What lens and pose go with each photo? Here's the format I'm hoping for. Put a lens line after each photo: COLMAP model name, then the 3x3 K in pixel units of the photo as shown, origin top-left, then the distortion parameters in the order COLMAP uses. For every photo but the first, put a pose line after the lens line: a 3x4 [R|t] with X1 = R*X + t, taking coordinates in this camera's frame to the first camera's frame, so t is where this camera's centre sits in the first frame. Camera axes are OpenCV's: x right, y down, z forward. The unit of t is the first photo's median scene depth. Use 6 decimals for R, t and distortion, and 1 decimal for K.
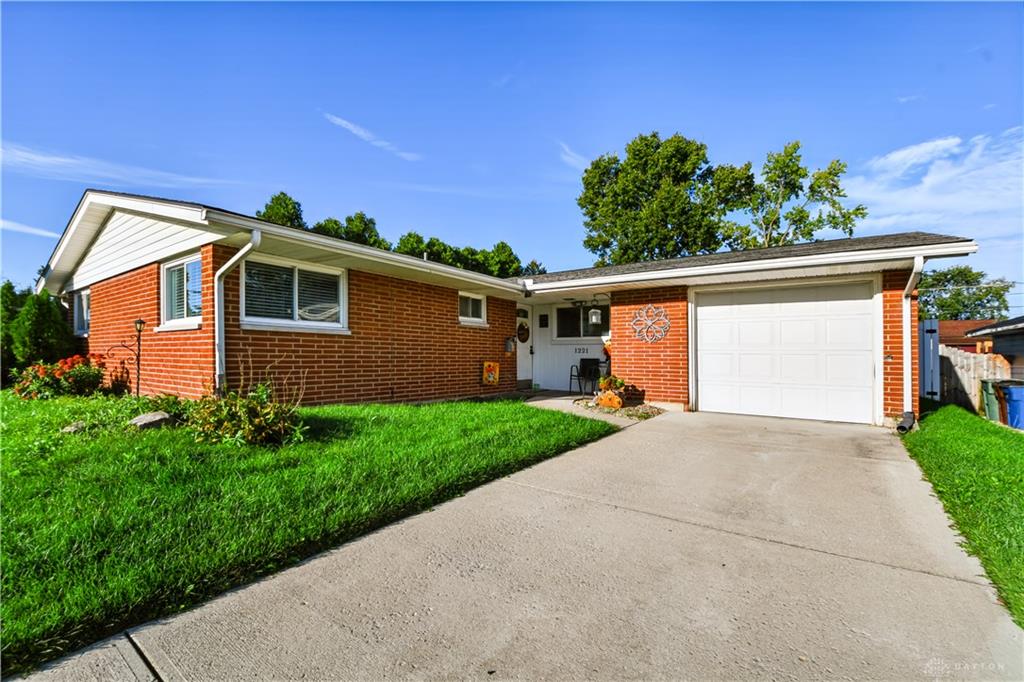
lens RADIAL K [[452.9, 0, 508.8], [0, 452.9, 340.9], [0, 0, 1]] dist [-0.027325, -0.000344]
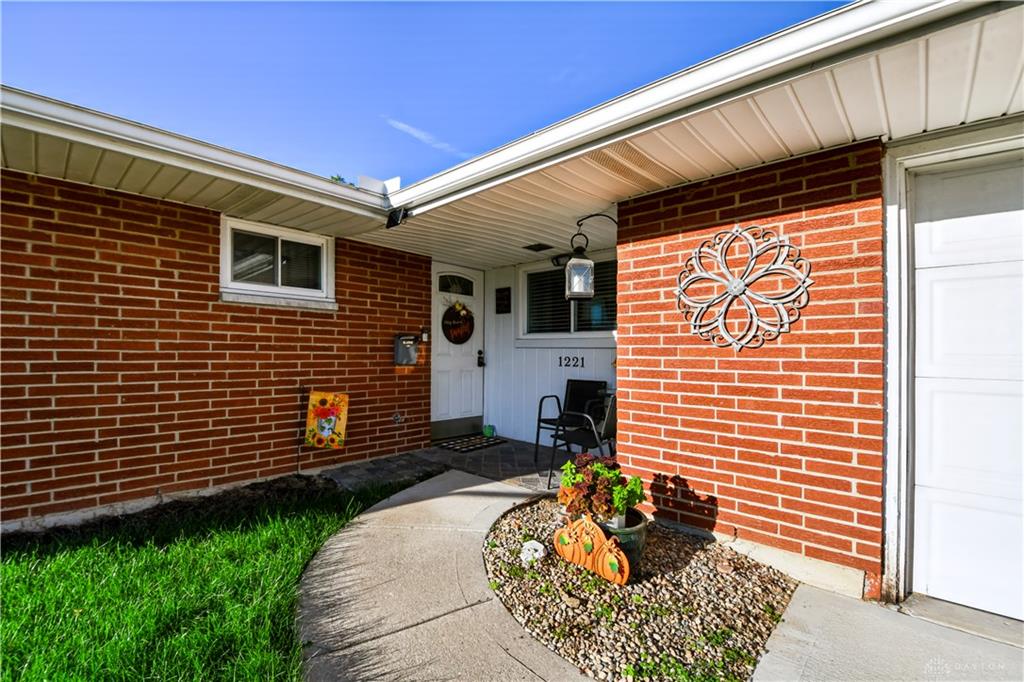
lens RADIAL K [[452.9, 0, 510.7], [0, 452.9, 347.2], [0, 0, 1]] dist [-0.027325, -0.000344]
pose [[0.992707, 0.002314, -0.120528, 0.170438], [0.000306, 0.999764, 0.021712, -0.003592], [0.120550, -0.021591, 0.992472, 0.586063]]
